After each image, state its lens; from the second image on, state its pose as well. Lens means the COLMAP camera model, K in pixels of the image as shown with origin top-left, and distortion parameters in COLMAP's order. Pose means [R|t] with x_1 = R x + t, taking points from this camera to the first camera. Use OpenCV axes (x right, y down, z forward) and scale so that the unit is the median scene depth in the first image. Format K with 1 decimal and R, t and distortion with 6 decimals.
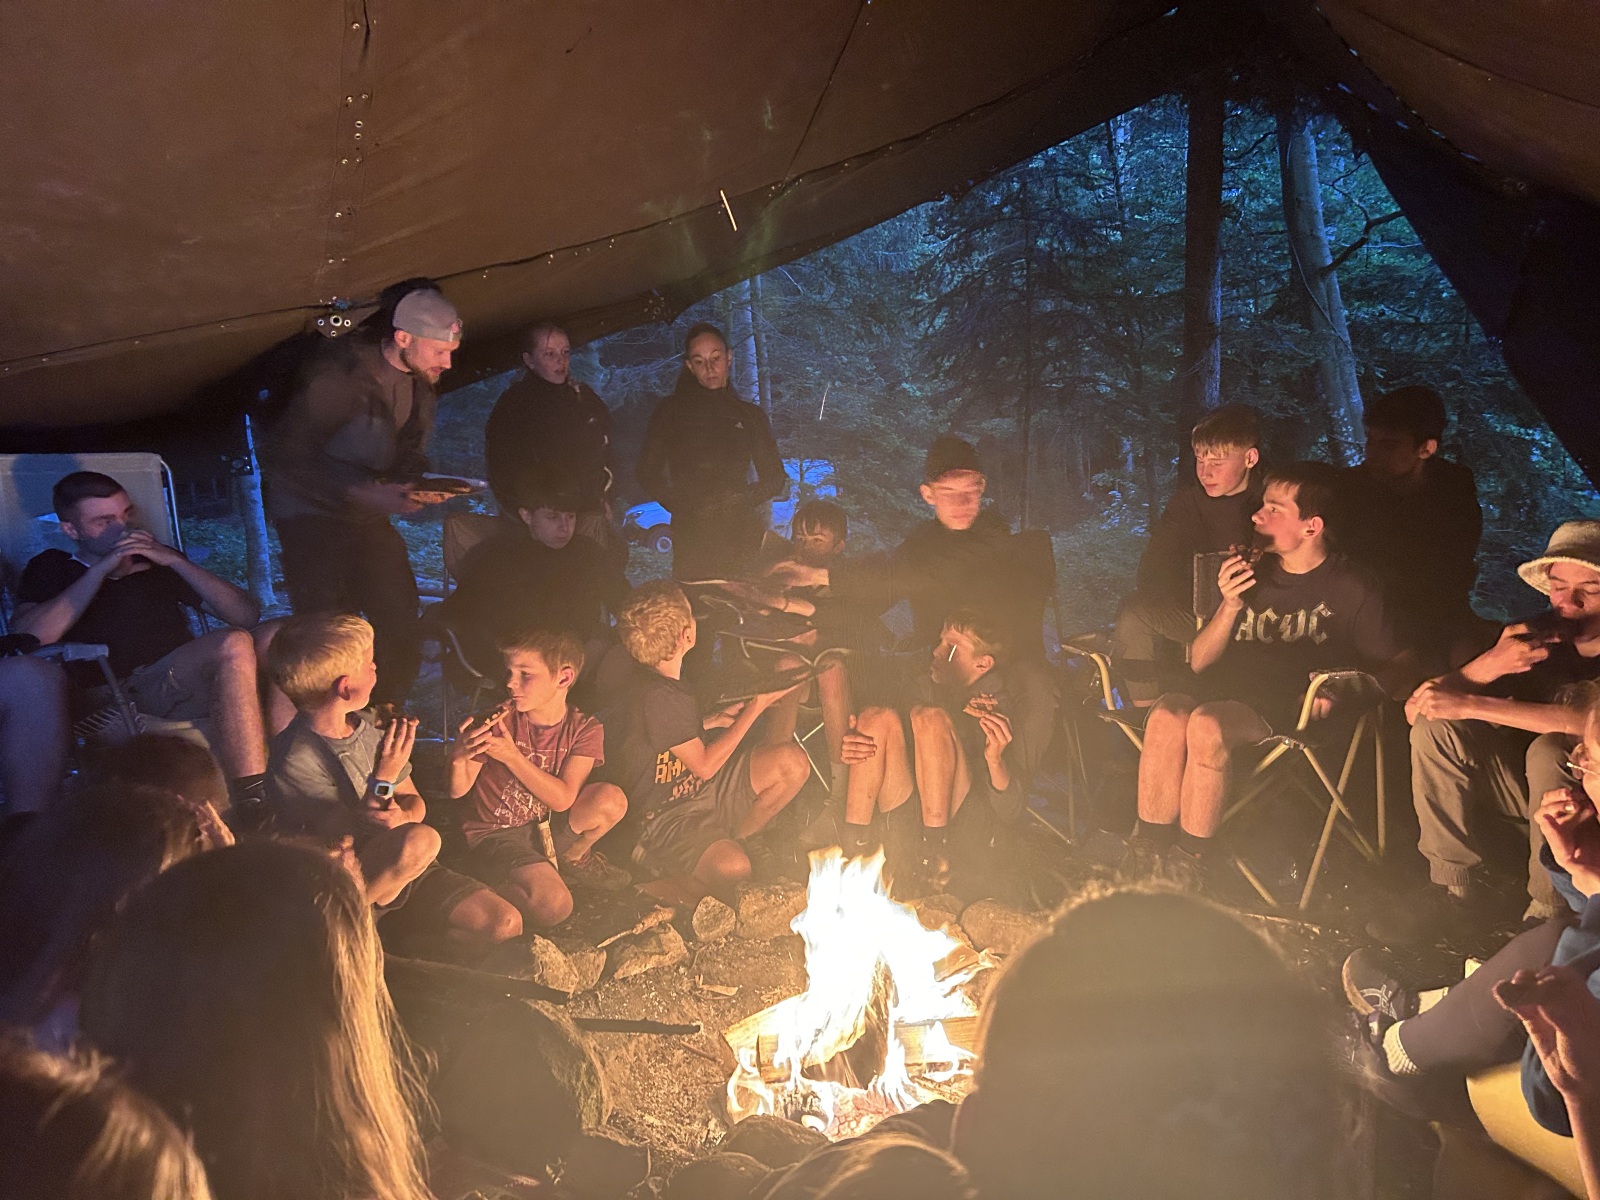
lens RADIAL K [[1180.2, 0, 800.0], [0, 1180.2, 600.0], [0, 0, 1]] dist [-0.001589, -0.008185]
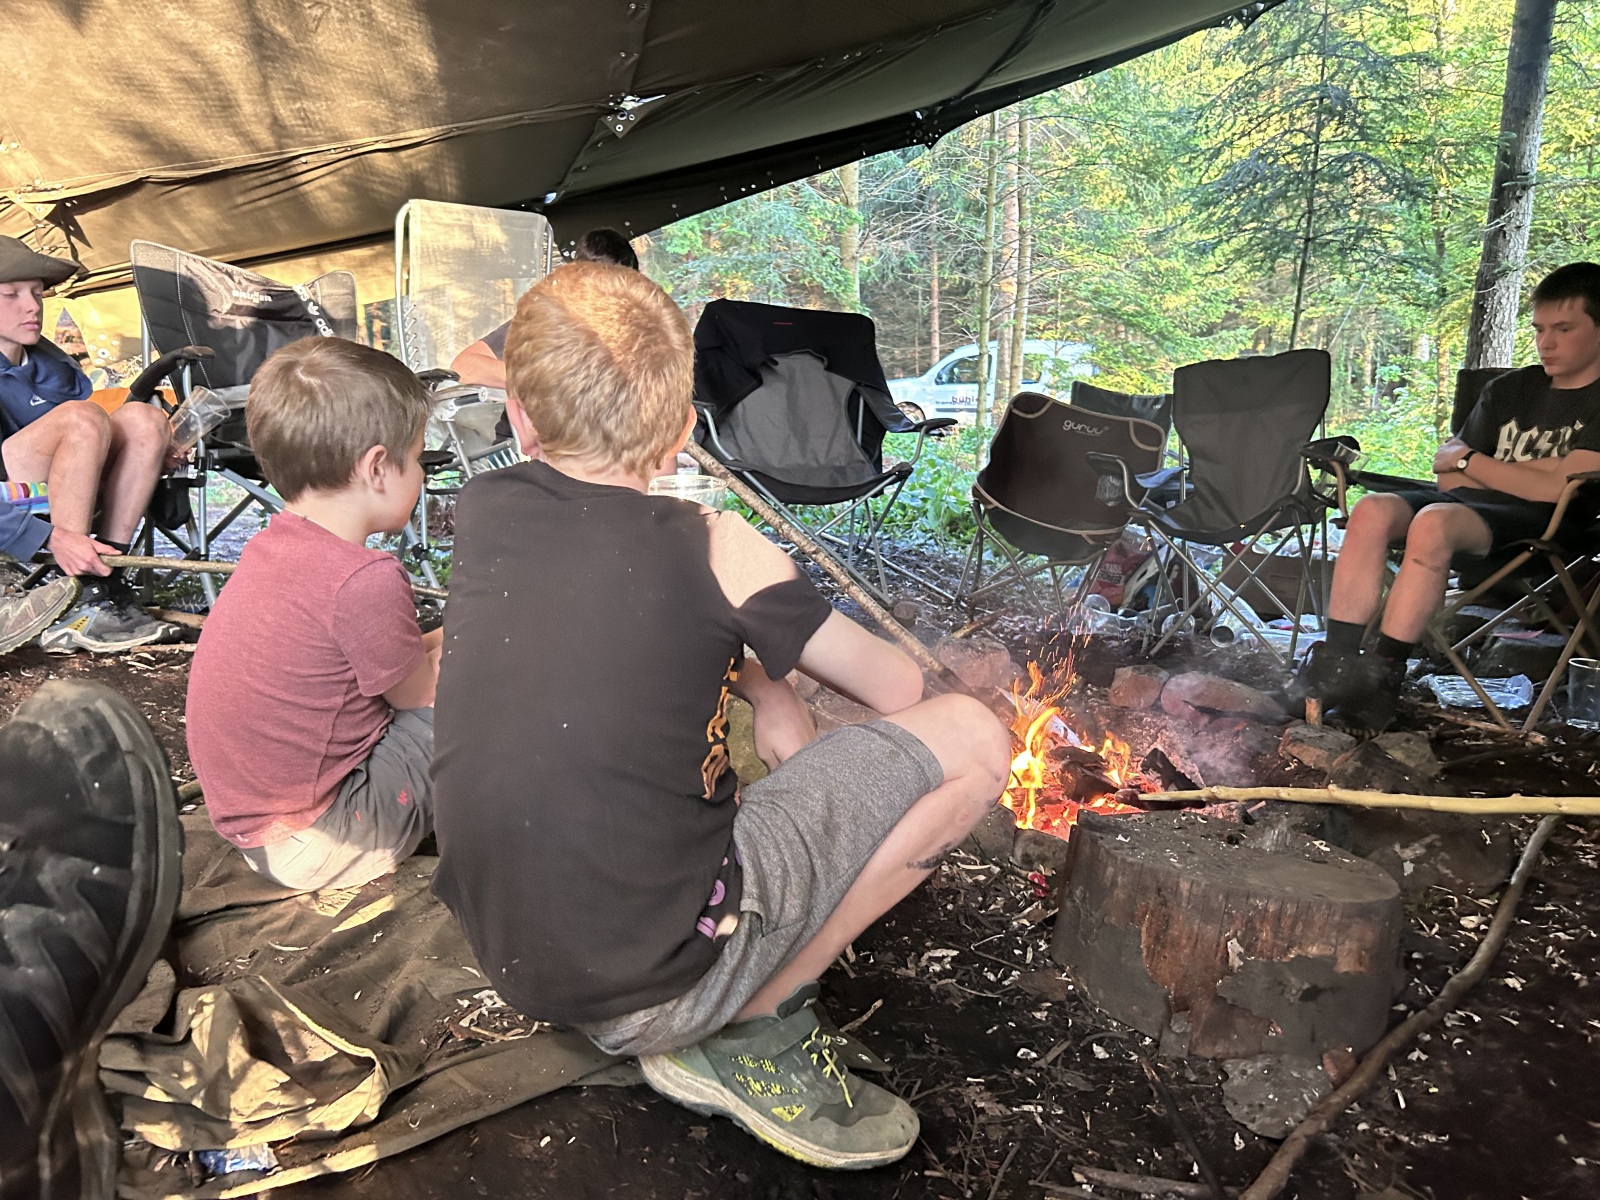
lens RADIAL K [[1205.4, 0, 795.4], [0, 1205.4, 578.6], [0, 0, 1]] dist [-0.003616, -0.002188]
pose [[0.976167, 0.088810, -0.198015, 0.015505], [-0.077550, 0.994937, 0.063926, 0.109439], [0.202690, -0.047047, 0.978112, -0.074195]]
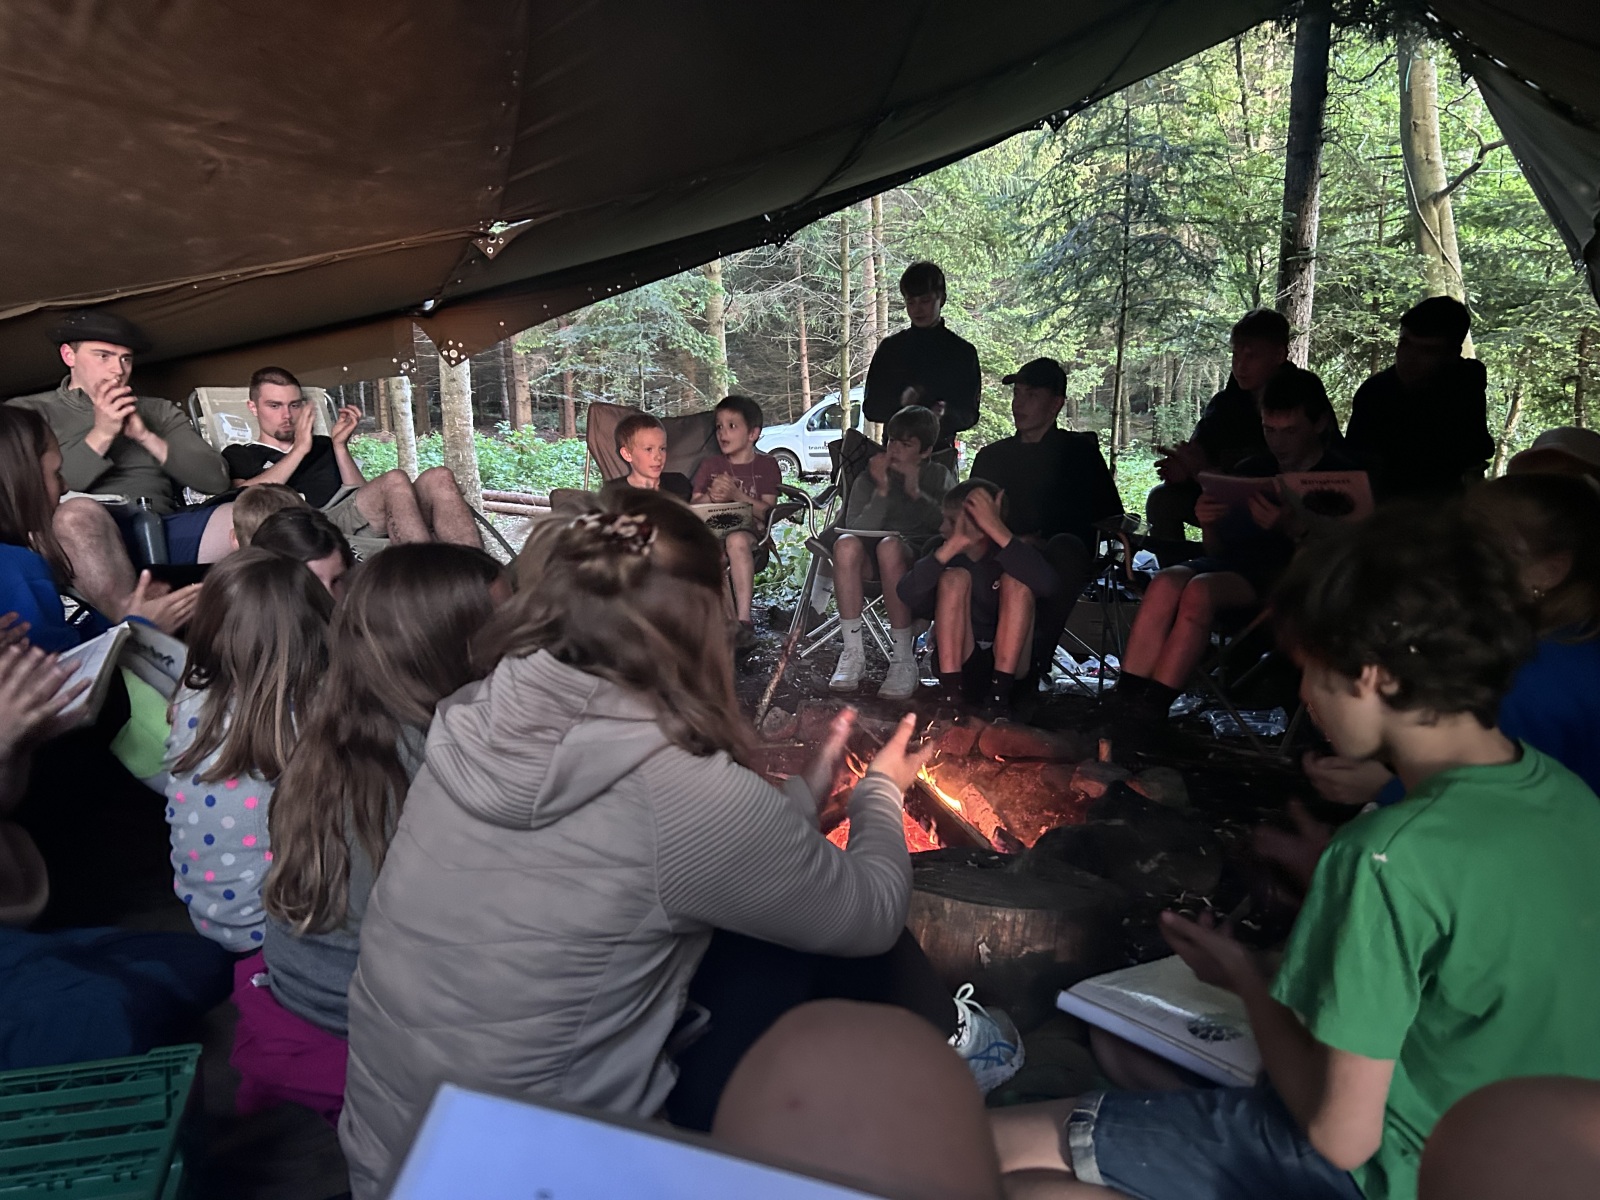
lens RADIAL K [[1208.8, 0, 780.7], [0, 1208.8, 621.1], [0, 0, 1]] dist [-0.006341, -0.002209]
pose [[0.991712, 0.042375, -0.121291, 0.060920], [-0.034265, 0.997084, 0.068188, 0.059990], [0.123827, -0.063467, 0.990272, -0.211532]]
